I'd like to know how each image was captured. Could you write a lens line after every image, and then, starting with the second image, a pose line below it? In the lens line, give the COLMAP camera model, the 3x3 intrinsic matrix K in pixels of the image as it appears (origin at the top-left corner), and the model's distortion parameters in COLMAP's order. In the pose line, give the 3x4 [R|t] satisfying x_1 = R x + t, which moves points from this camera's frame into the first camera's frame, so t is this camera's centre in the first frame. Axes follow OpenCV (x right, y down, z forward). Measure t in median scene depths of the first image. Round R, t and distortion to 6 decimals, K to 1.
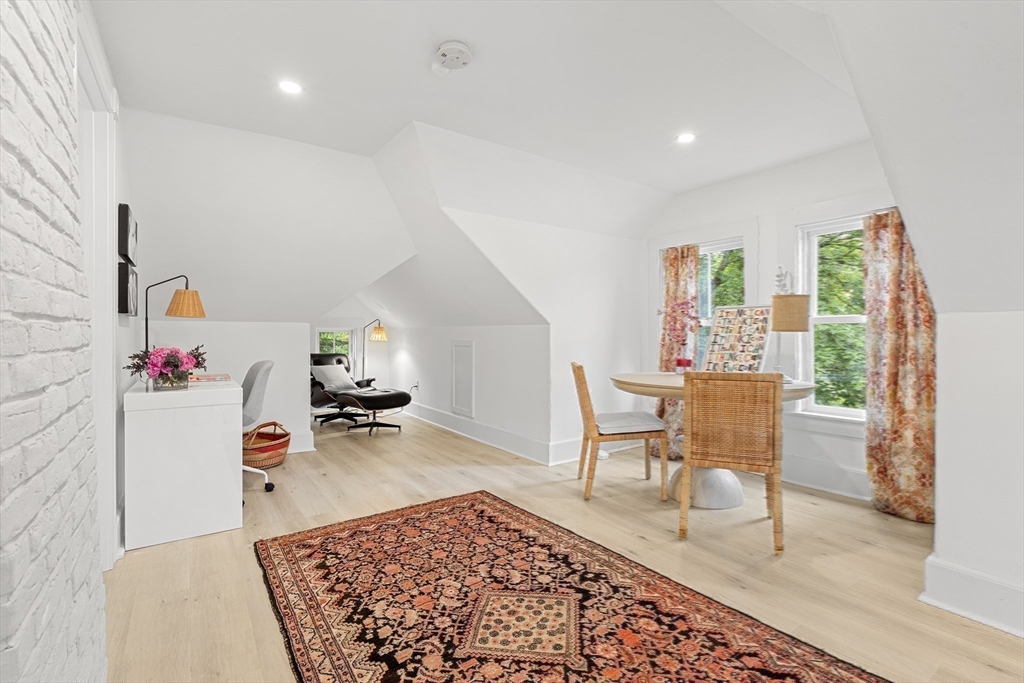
lens RADIAL K [[468.2, 0, 509.6], [0, 468.2, 338.3], [0, 0, 1]] dist [-0.001084, 0.000385]
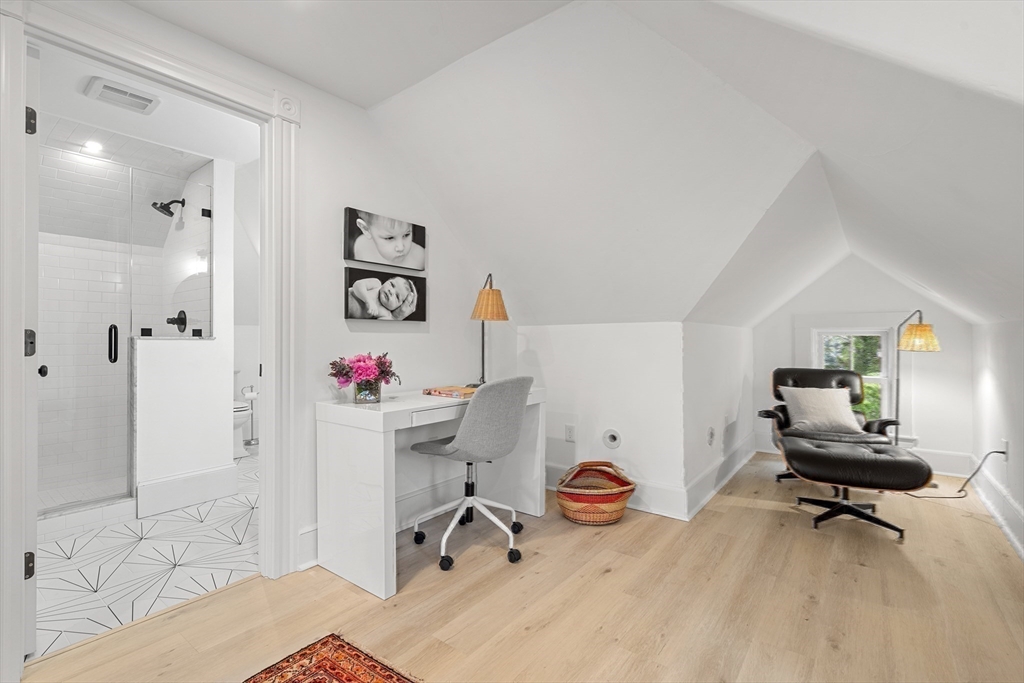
lens RADIAL K [[468.2, 0, 511.3], [0, 468.2, 343.0], [0, 0, 1]] dist [-0.001084, 0.000385]
pose [[0.309981, 0.000596, -0.950743, 0.136652], [-0.004946, 0.999987, -0.000986, -0.000887], [0.950730, 0.005008, 0.309980, 0.683395]]
